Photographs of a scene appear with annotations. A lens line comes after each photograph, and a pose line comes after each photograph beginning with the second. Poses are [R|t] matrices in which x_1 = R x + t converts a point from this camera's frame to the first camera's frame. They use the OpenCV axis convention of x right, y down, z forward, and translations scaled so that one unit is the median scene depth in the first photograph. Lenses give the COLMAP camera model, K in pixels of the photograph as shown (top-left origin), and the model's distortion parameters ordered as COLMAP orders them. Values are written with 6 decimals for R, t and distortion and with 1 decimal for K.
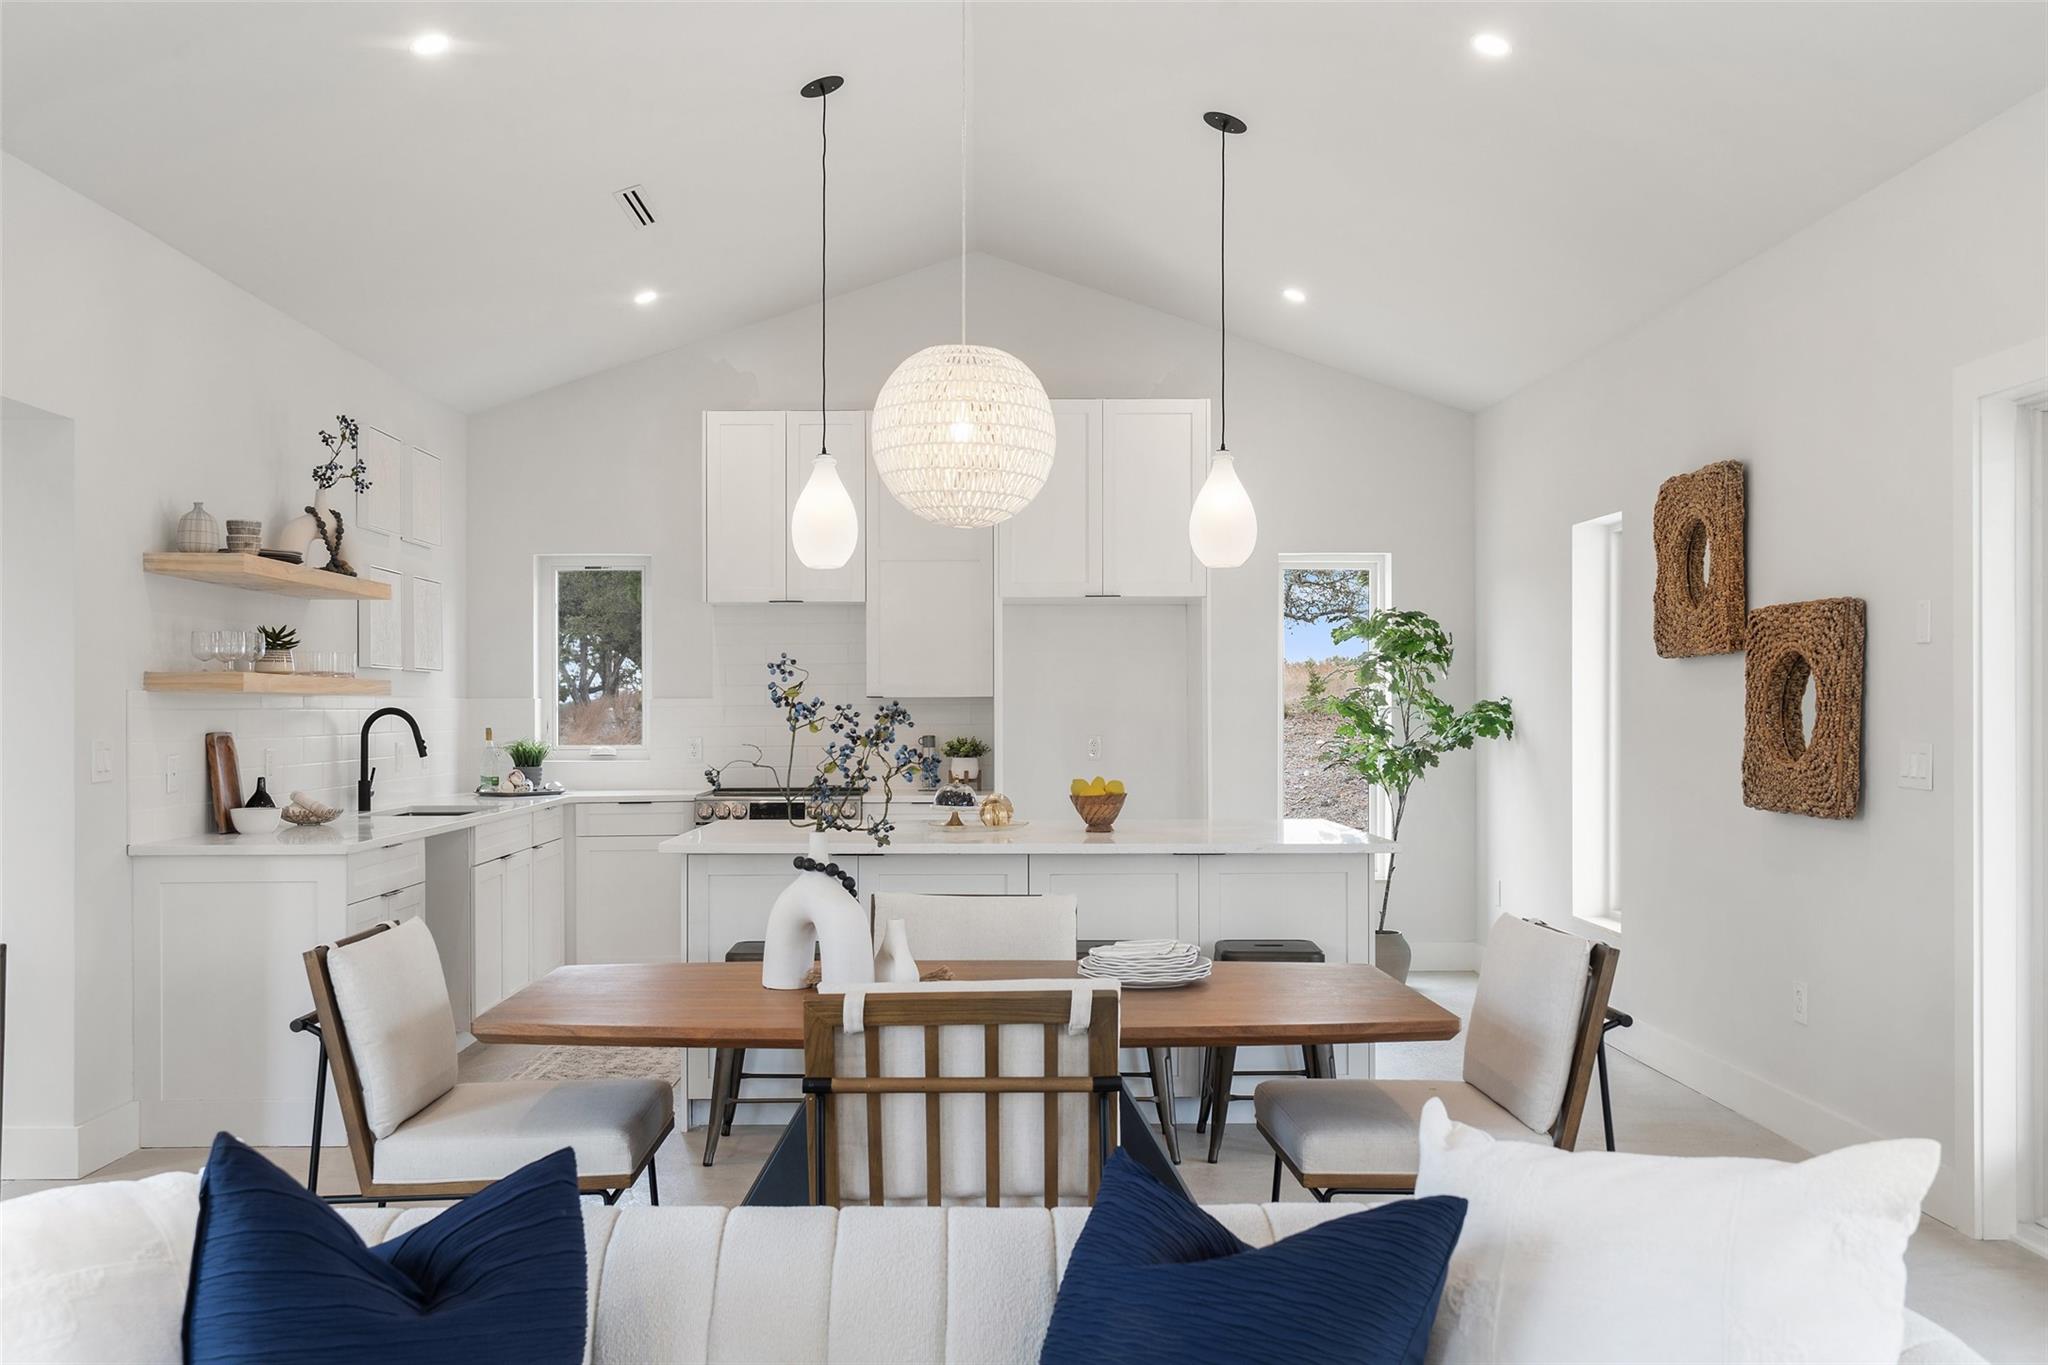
lens RADIAL K [[1818.4, 0, 1013.2], [0, 1818.4, 704.4], [0, 0, 1]] dist [0.016410, -0.006279]
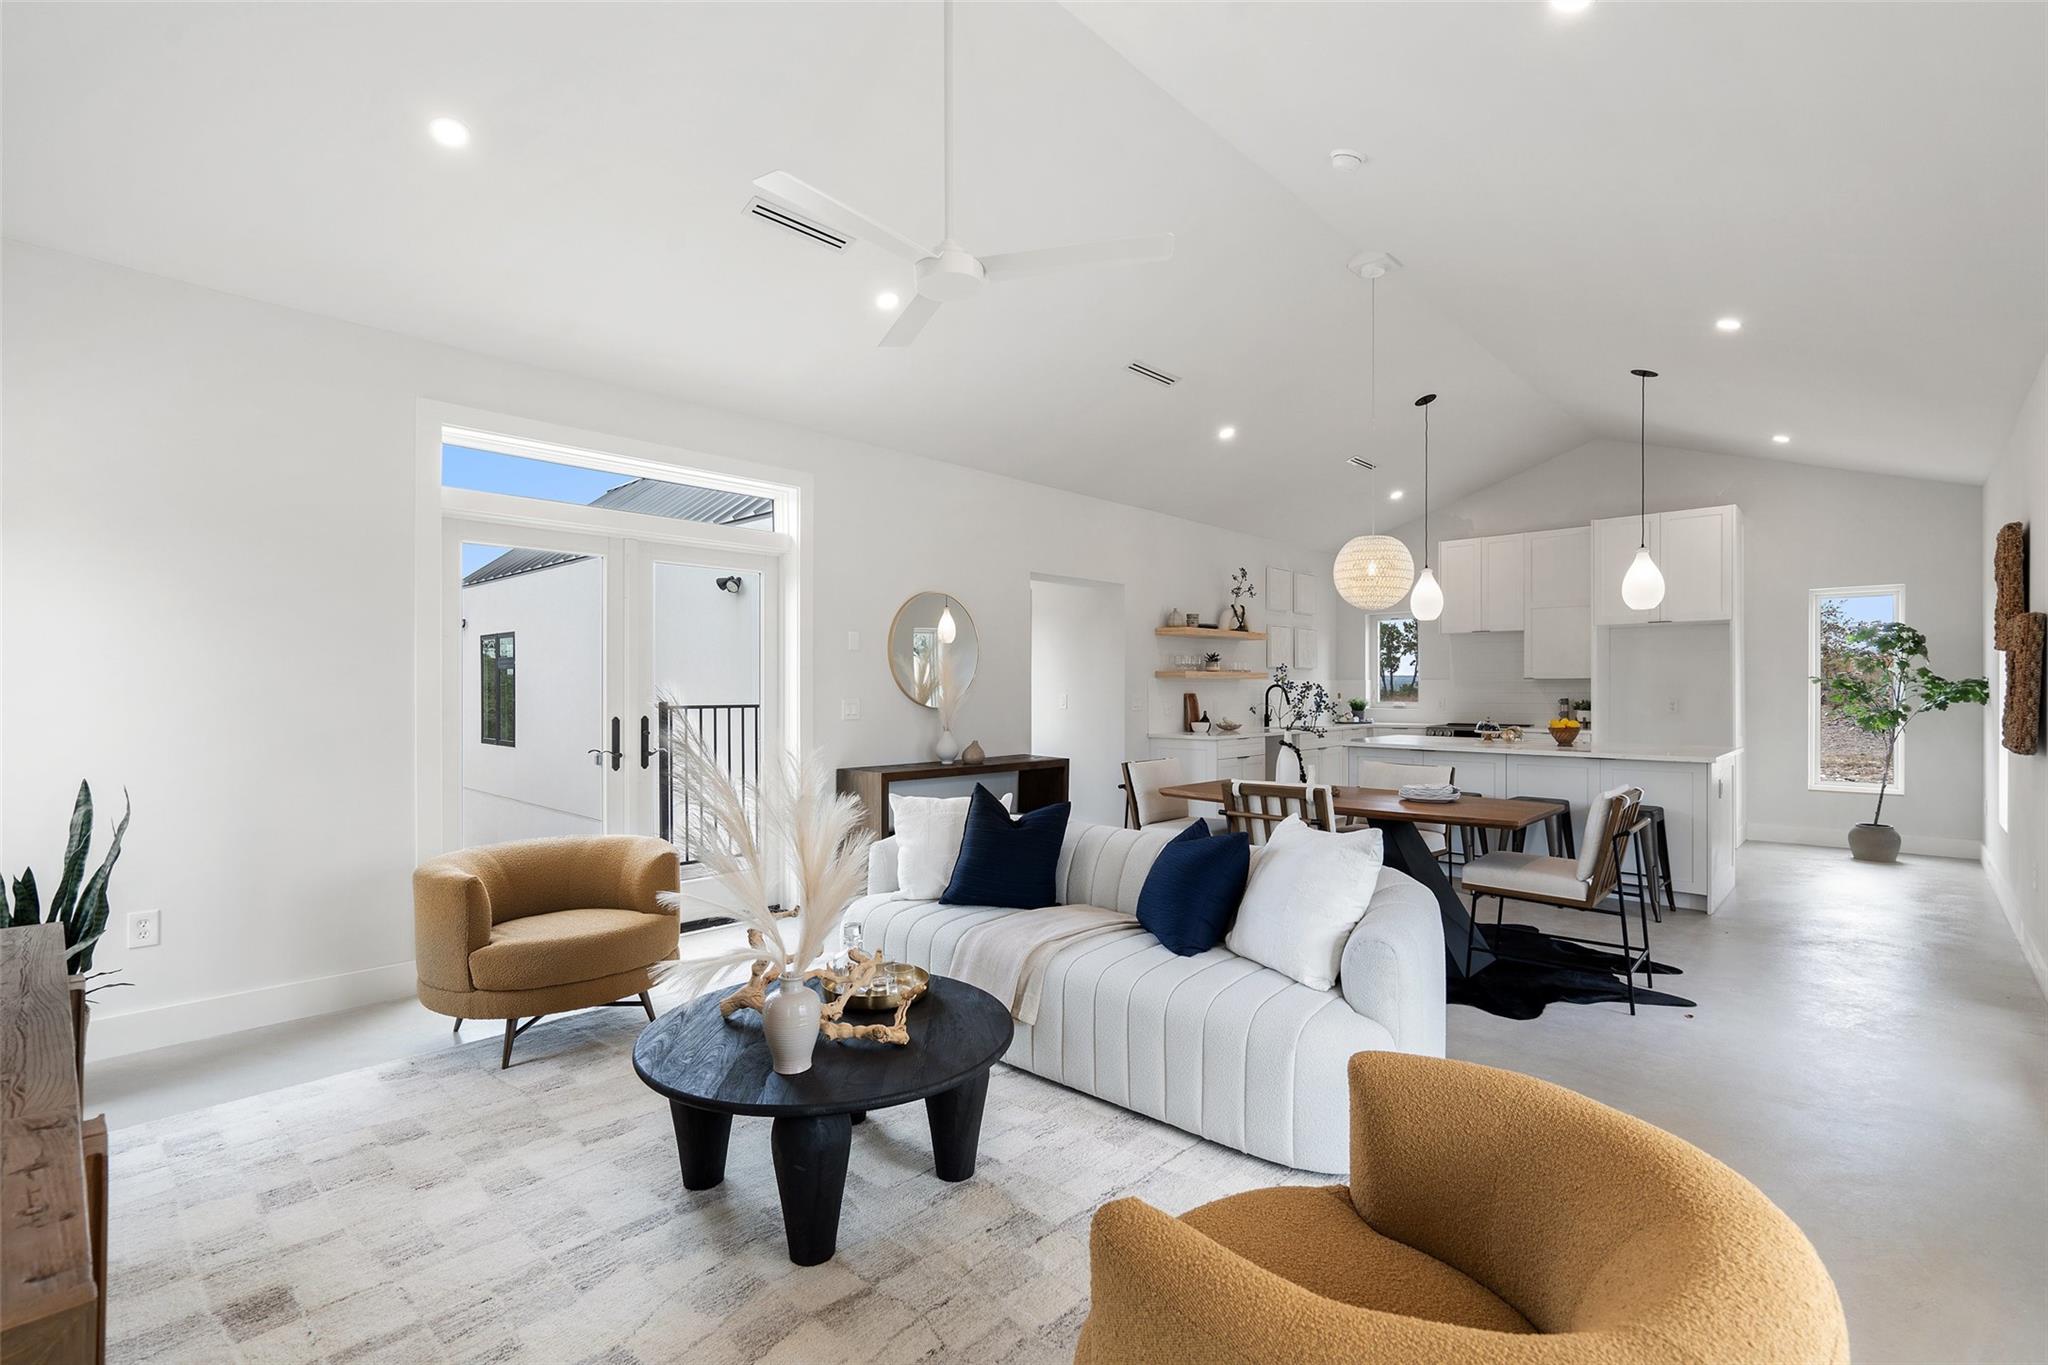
lens RADIAL K [[930.0, 0, 1025.2], [0, 930.0, 686.1], [0, 0, 1]] dist [-0.007374, 0.000571]
pose [[0.716947, 0.000337, -0.697127, 0.241678], [0.001769, 0.999996, 0.002303, 0.000719], [0.697125, -0.002885, 0.716944, -0.098319]]
